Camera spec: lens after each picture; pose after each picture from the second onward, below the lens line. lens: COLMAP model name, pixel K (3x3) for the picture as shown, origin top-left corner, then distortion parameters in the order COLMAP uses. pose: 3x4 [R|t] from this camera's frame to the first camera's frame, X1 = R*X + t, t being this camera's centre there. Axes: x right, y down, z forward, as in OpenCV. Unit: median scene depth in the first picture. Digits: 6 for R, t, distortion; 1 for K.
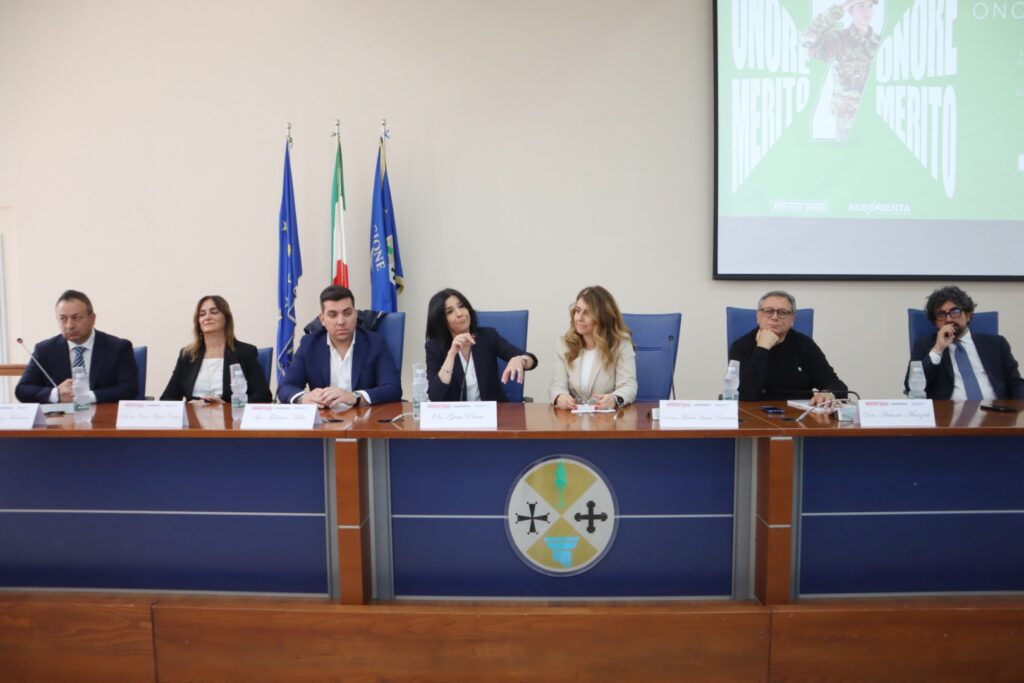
lens RADIAL K [[707.0, 0, 516.5], [0, 707.0, 348.3], [0, 0, 1]] dist [-0.046958, -0.002002]
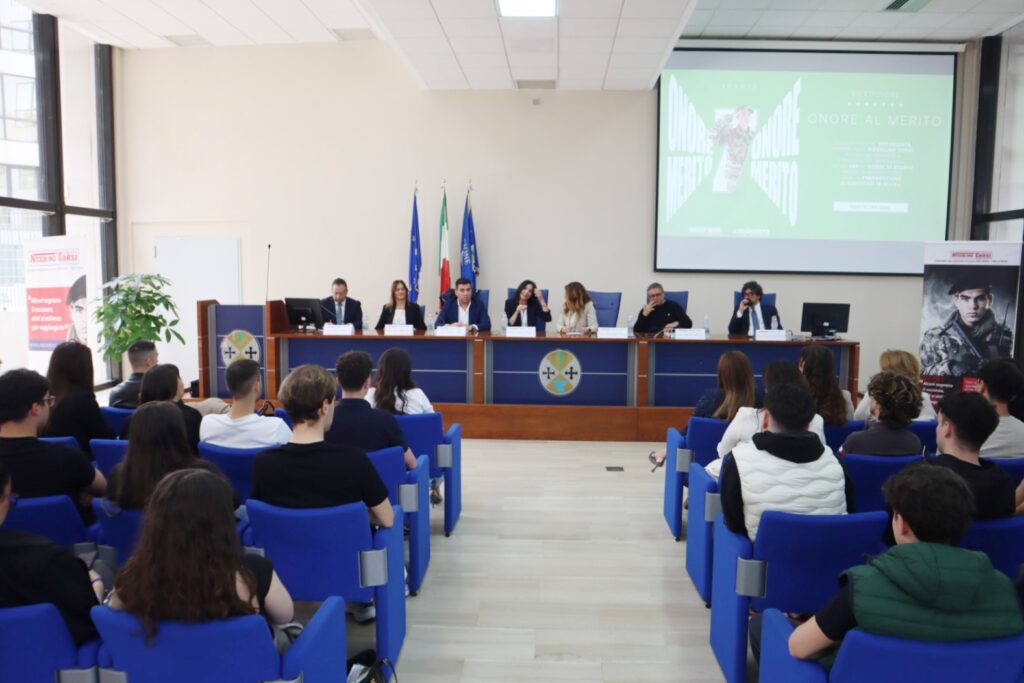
lens RADIAL K [[845.2, 0, 519.9], [0, 845.2, 342.9], [0, 0, 1]] dist [-0.051591, -0.007784]
pose [[0.999698, 0.016787, -0.017925, -0.015718], [-0.016248, 0.999423, 0.029833, 0.024028], [0.018416, -0.029533, 0.999394, -1.156461]]
